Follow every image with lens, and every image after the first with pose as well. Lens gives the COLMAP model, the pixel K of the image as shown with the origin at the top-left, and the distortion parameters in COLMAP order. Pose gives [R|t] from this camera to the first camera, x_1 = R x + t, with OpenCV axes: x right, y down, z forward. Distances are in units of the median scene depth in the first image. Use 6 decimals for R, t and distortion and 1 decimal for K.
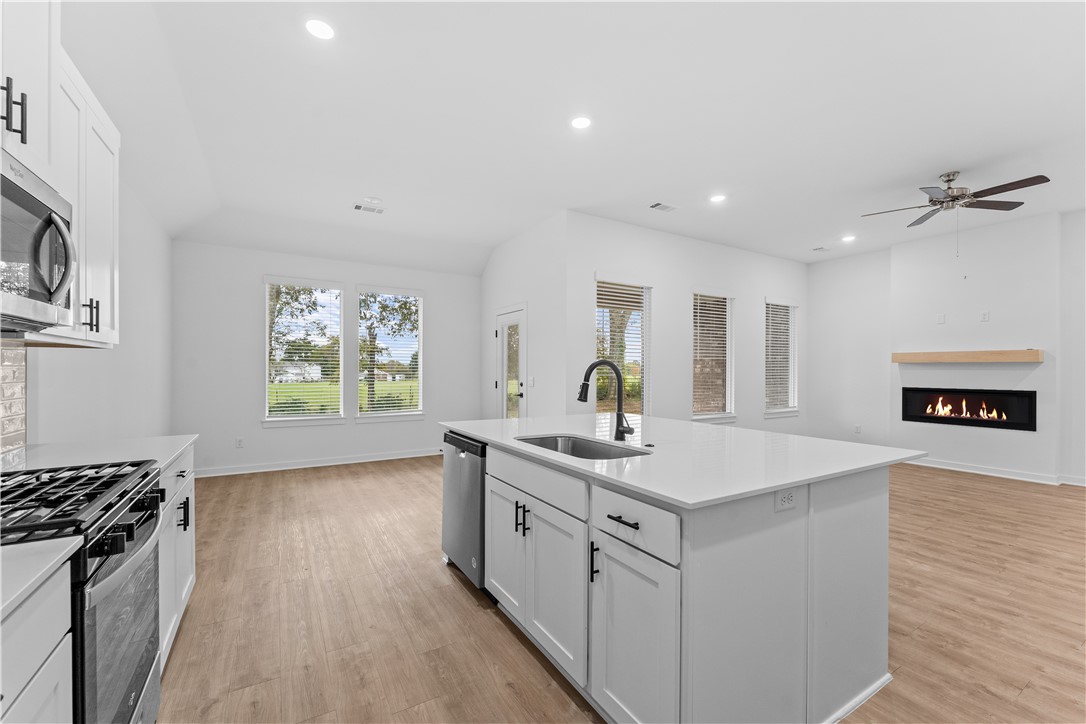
lens RADIAL K [[439.9, 0, 540.2], [0, 439.9, 370.4], [0, 0, 1]] dist [-0.000626, -0.000264]
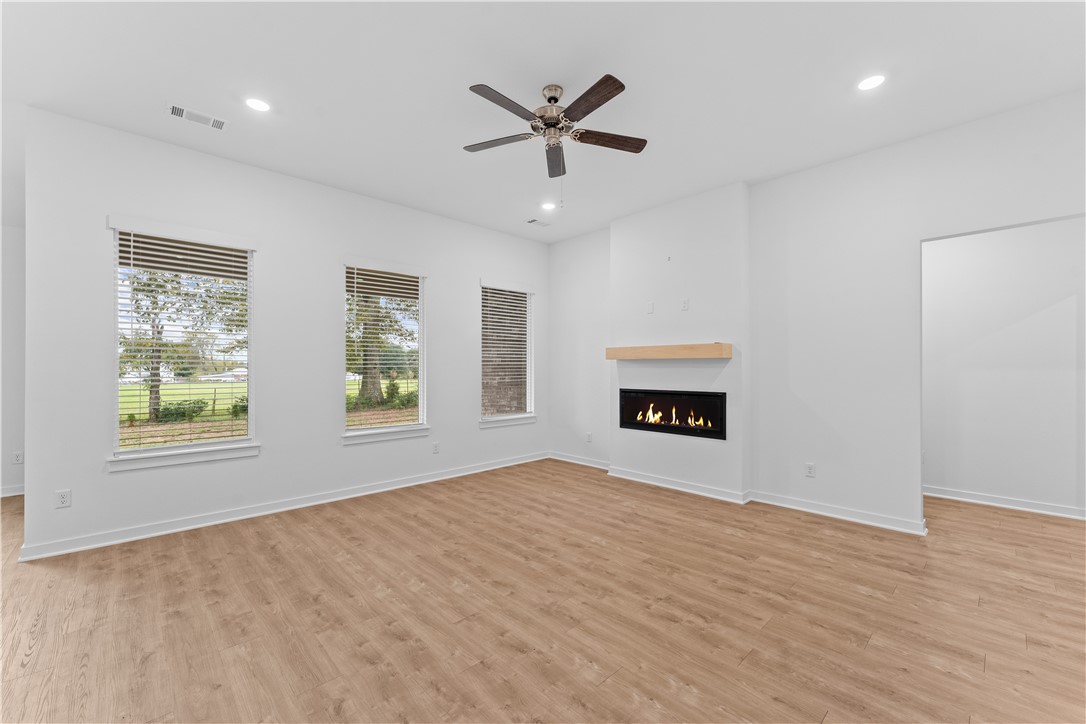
lens RADIAL K [[439.9, 0, 539.9], [0, 439.9, 367.1], [0, 0, 1]] dist [-0.000626, -0.000264]
pose [[0.976992, -0.002502, 0.213263, 0.611015], [0.003621, 0.999982, -0.004859, 0.000324], [-0.213247, 0.005520, 0.976983, 0.255426]]
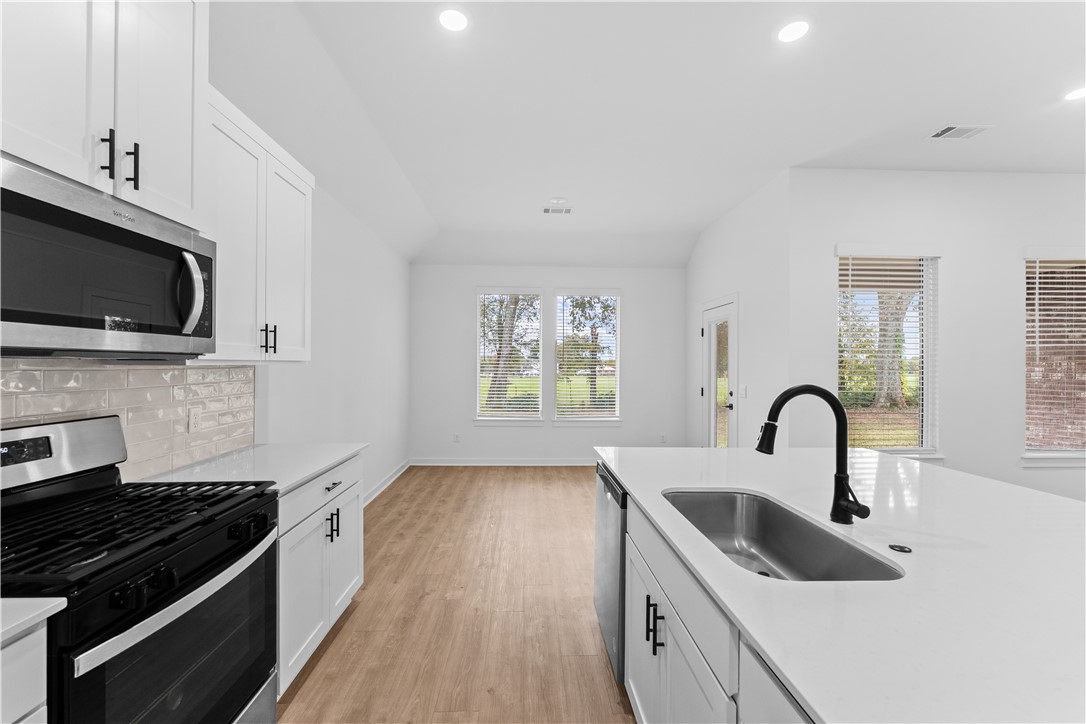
lens RADIAL K [[439.9, 0, 541.5], [0, 439.9, 363.6], [0, 0, 1]] dist [-0.000626, -0.000264]
pose [[0.875795, 0.000793, -0.482682, 0.050688], [-0.003967, 0.999977, -0.005555, -0.021249], [0.482666, 0.006780, 0.875778, 0.129129]]
